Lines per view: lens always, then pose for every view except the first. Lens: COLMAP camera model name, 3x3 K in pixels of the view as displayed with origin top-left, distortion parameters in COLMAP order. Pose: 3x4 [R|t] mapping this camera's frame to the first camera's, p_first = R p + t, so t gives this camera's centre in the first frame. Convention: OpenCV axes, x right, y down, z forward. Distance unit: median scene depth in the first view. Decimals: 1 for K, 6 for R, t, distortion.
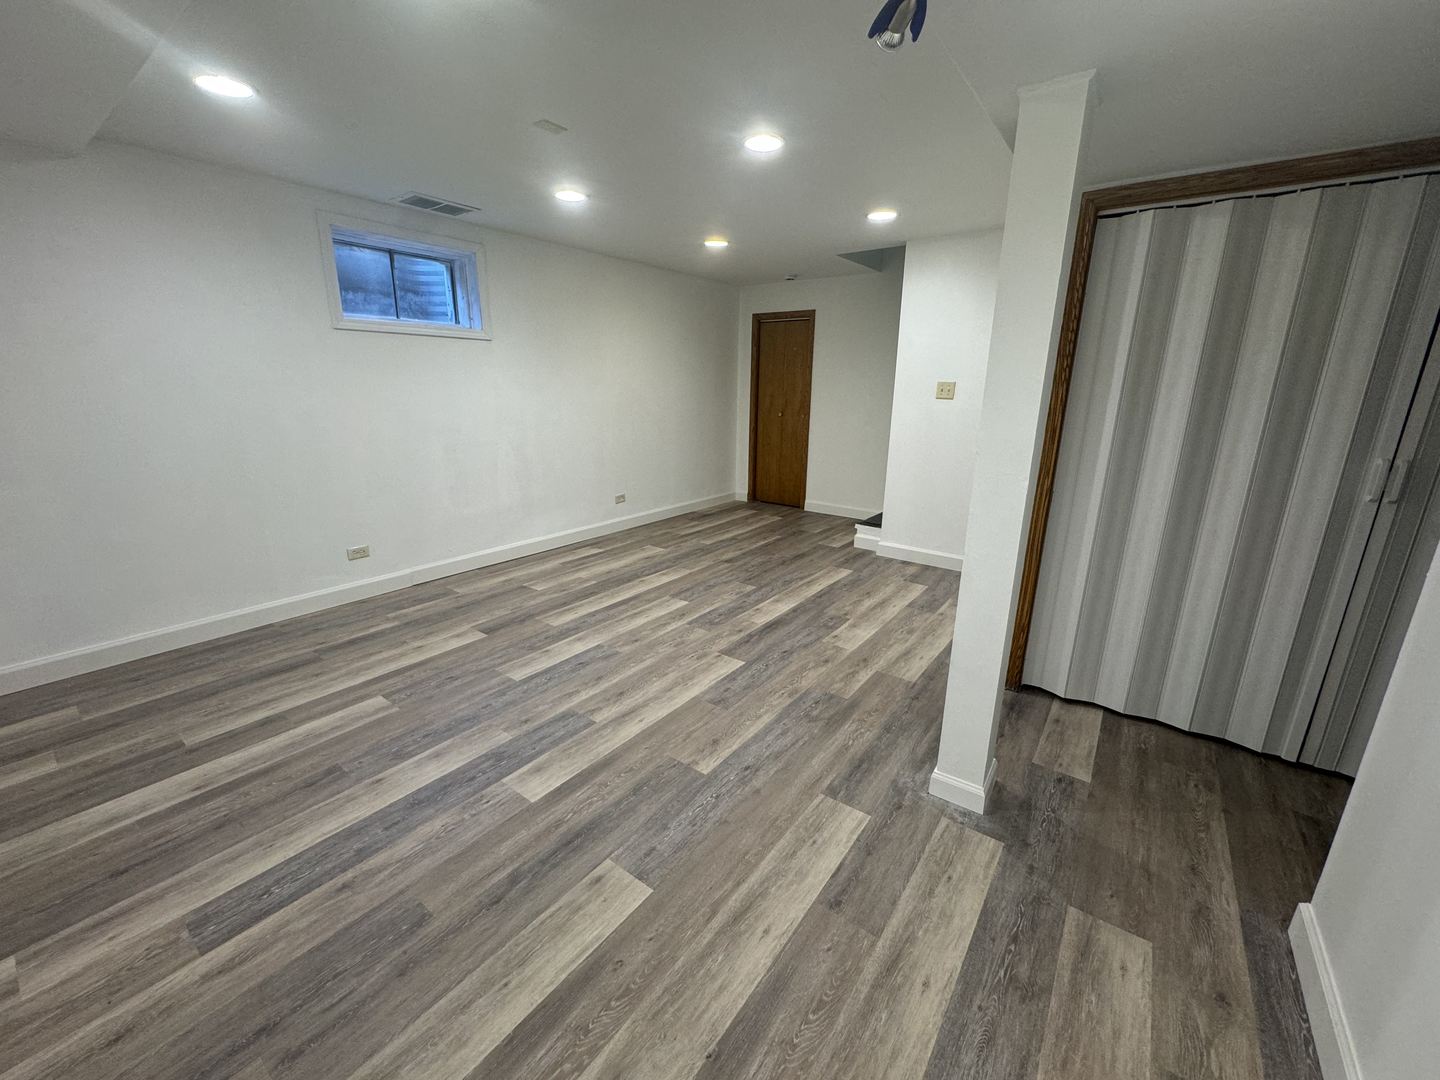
lens RADIAL K [[574.5, 0, 721.1], [0, 574.5, 540.8], [0, 0, 1]] dist [-0.004058, 0.000206]
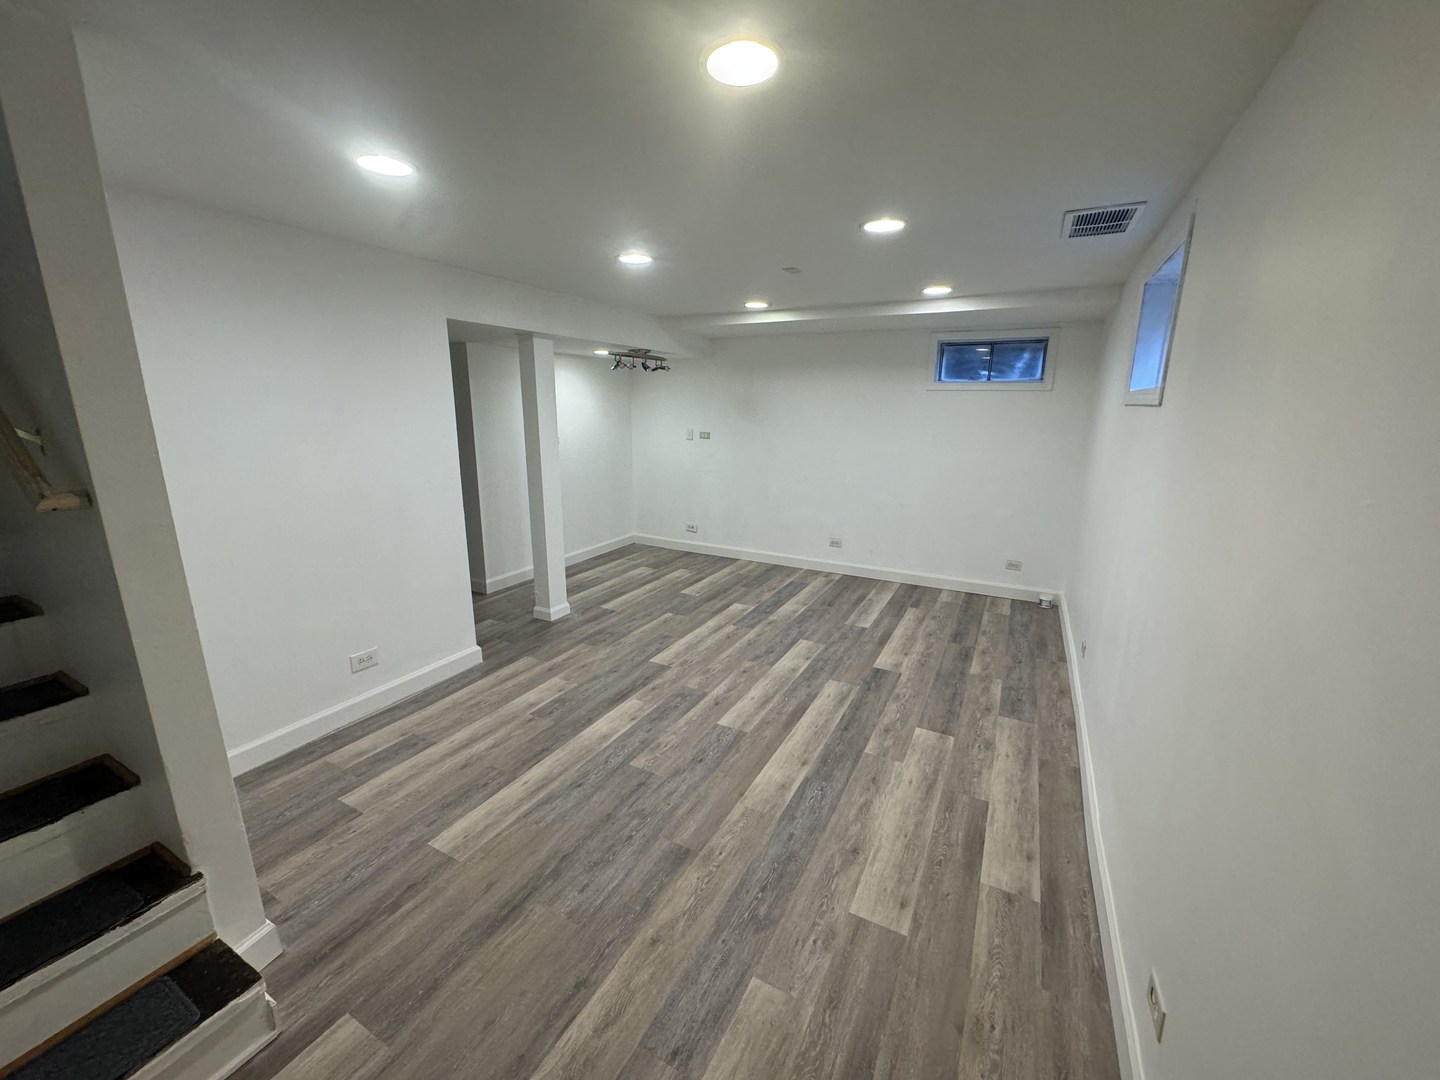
lens RADIAL K [[574.5, 0, 723.8], [0, 574.5, 540.2], [0, 0, 1]] dist [-0.004058, 0.000206]
pose [[-0.987445, 0.015762, -0.157176, 0.065236], [-0.061904, 0.876809, 0.476838, -0.565496], [0.145329, 0.480581, -0.864825, 1.750044]]
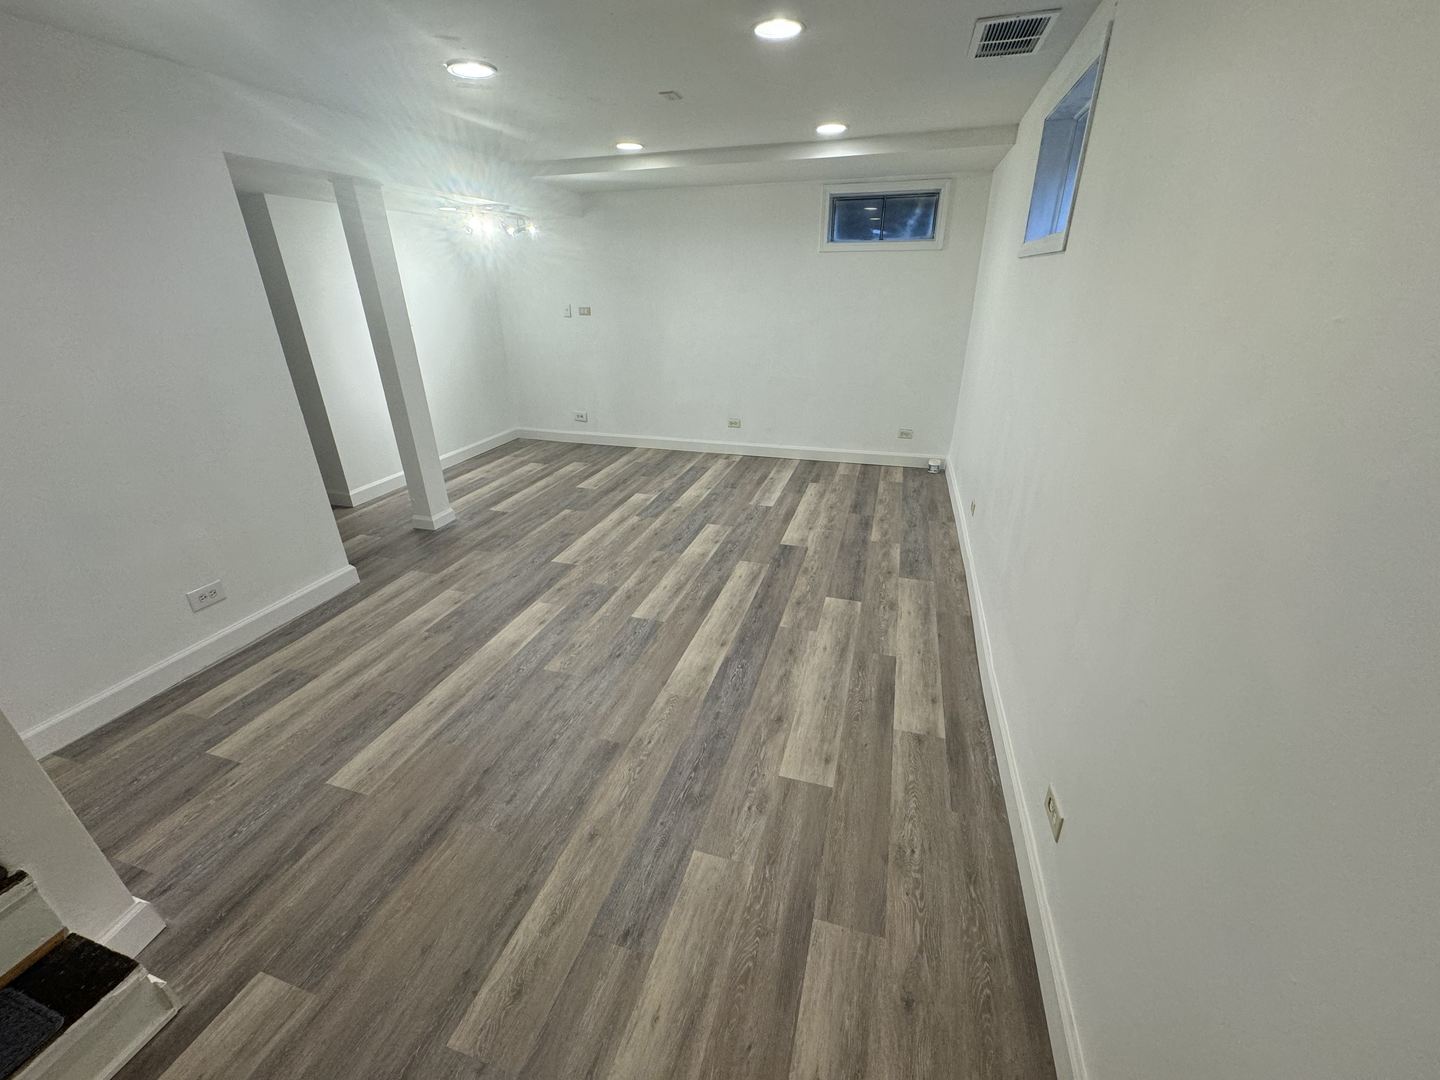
lens RADIAL K [[574.5, 0, 723.9], [0, 574.5, 536.2], [0, 0, 1]] dist [-0.004058, 0.000206]
pose [[-0.938801, 0.139589, -0.314909, 0.065267], [-0.091488, 0.780331, 0.618638, -0.535450], [0.332088, 0.609588, -0.719805, 1.711877]]
